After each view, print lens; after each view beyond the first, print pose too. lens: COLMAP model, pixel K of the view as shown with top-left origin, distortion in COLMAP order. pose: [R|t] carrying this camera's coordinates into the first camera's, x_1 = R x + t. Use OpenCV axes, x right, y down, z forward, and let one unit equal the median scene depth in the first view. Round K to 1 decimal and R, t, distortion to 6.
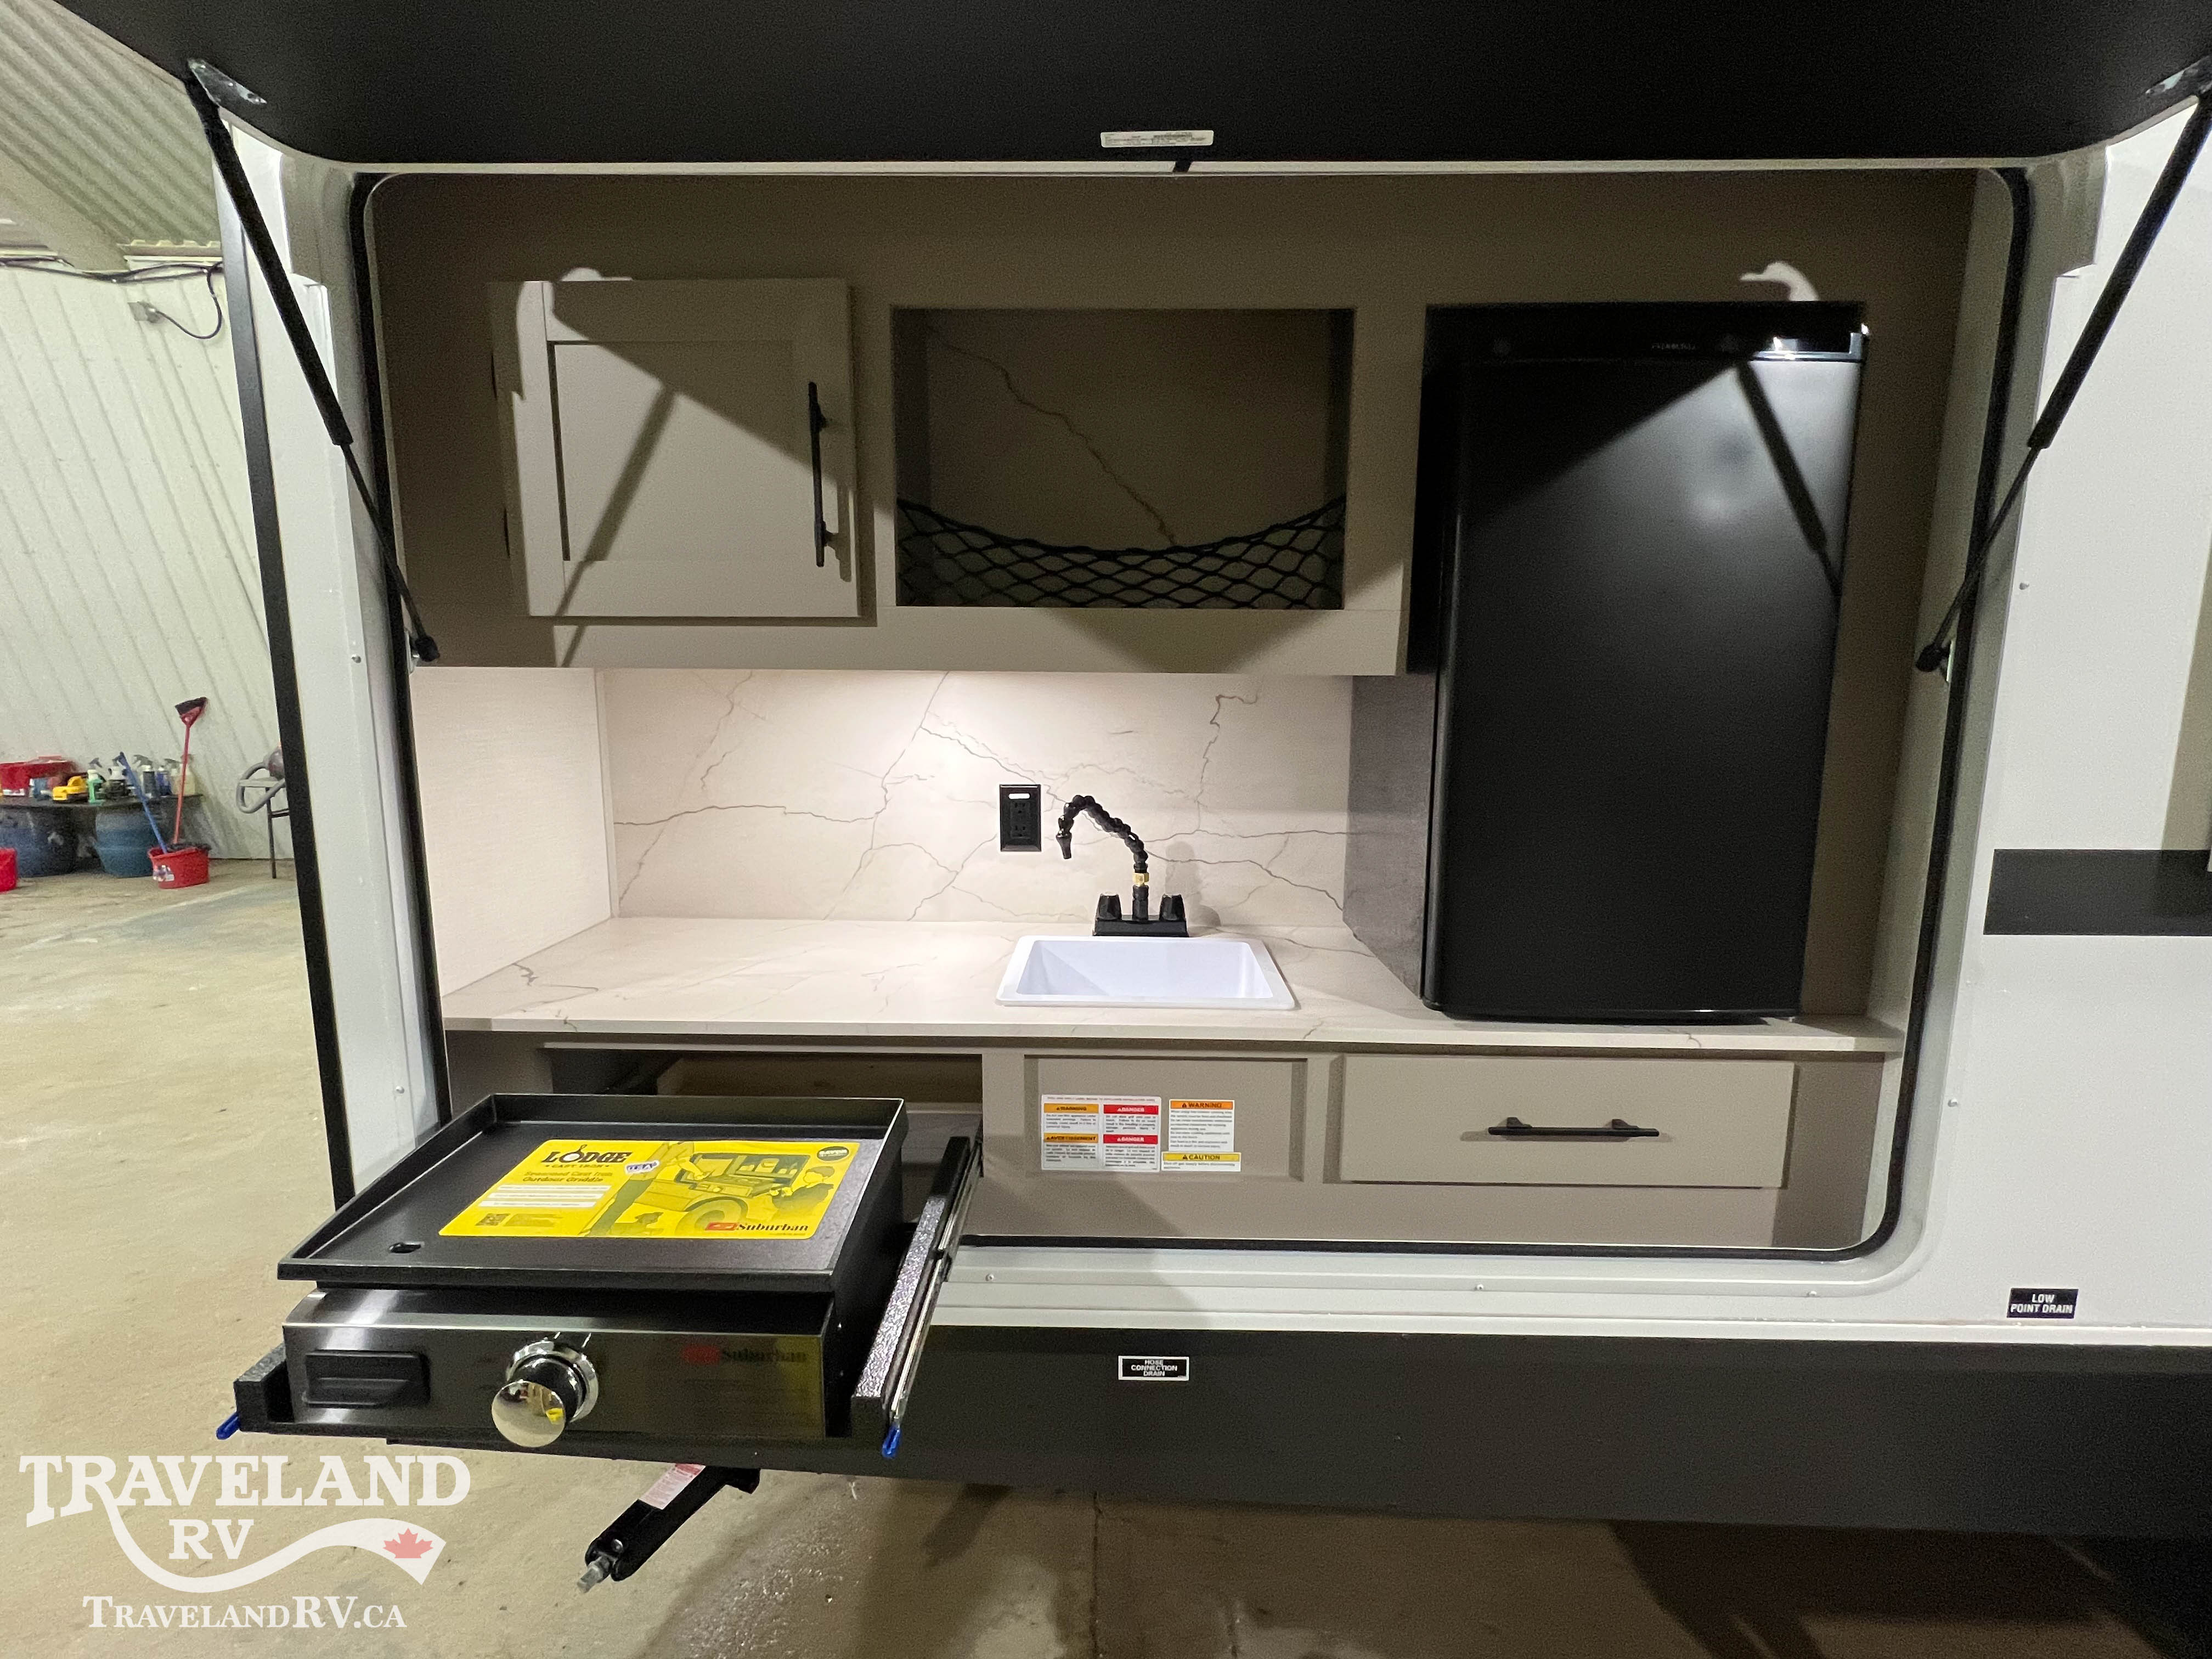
lens RADIAL K [[995.6, 0, 1102.3], [0, 995.6, 833.9], [0, 0, 1]] dist [-0.004393, -0.000200]
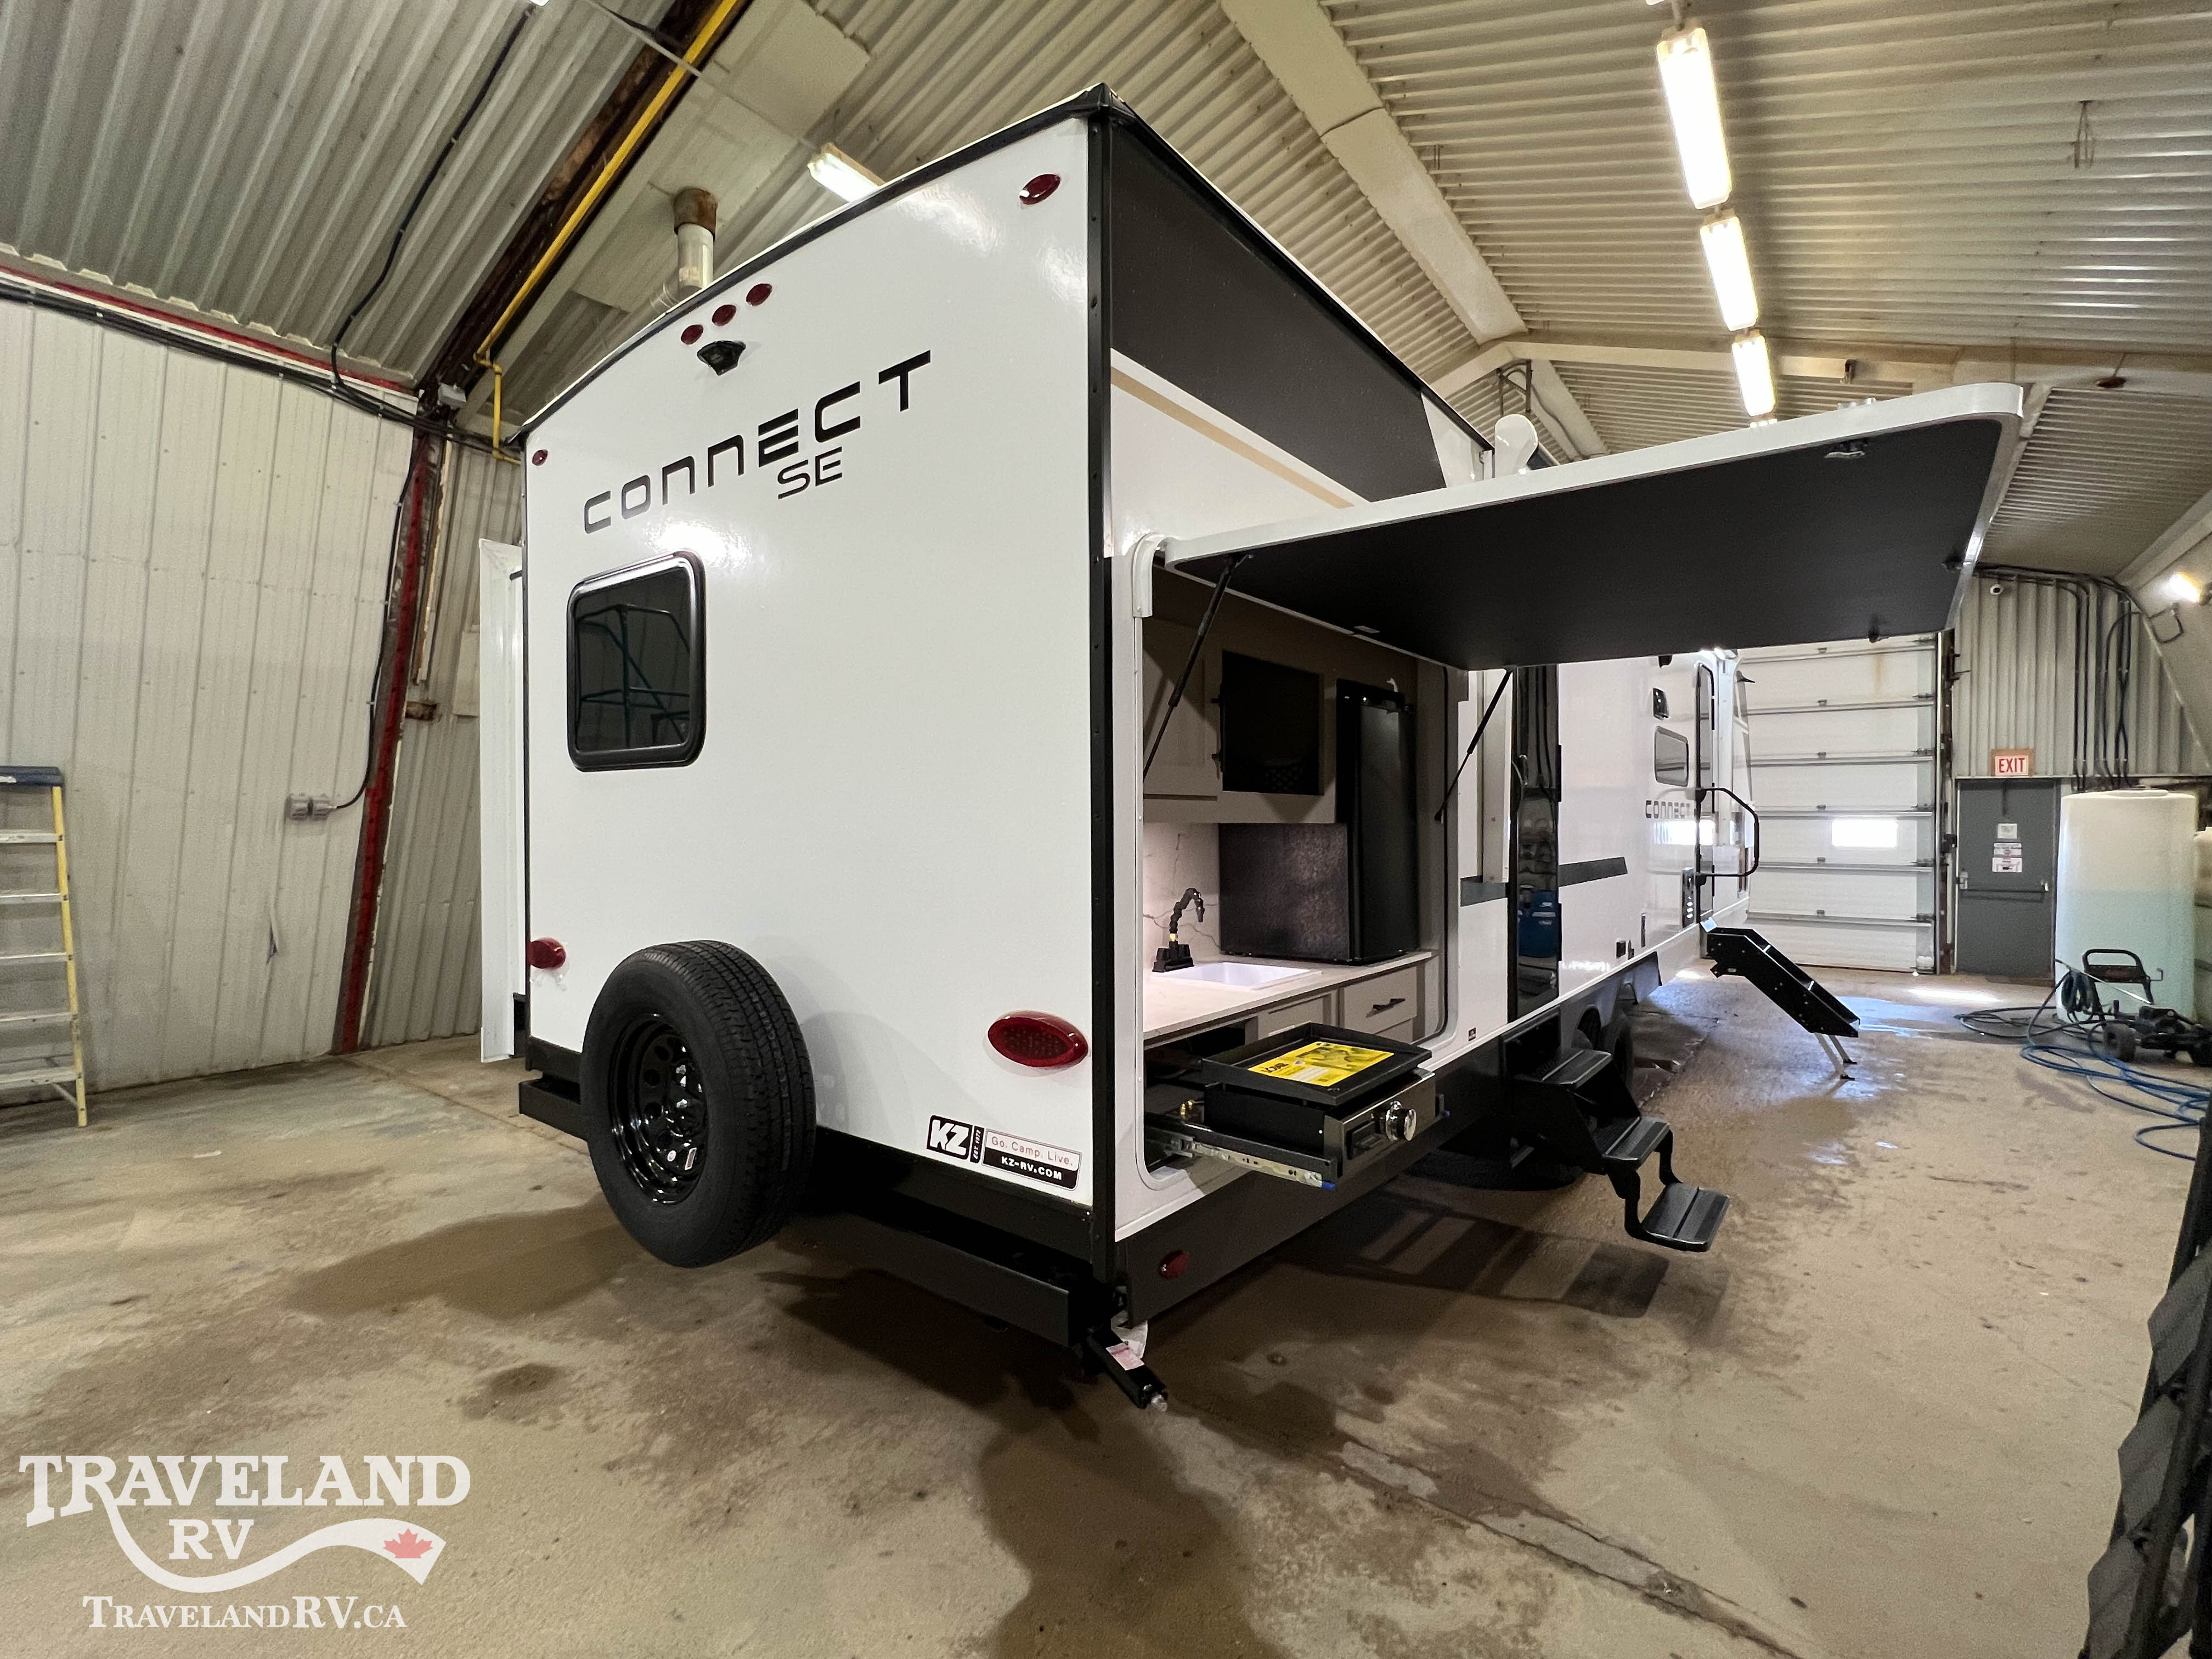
lens RADIAL K [[995.6, 0, 1101.6], [0, 995.6, 829.1], [0, 0, 1]] dist [-0.004393, -0.000200]
pose [[0.601947, -0.009579, 0.798478, -1.970325], [0.123724, 0.988972, -0.081408, -0.020676], [-0.788893, 0.147794, 0.596494, 0.021477]]
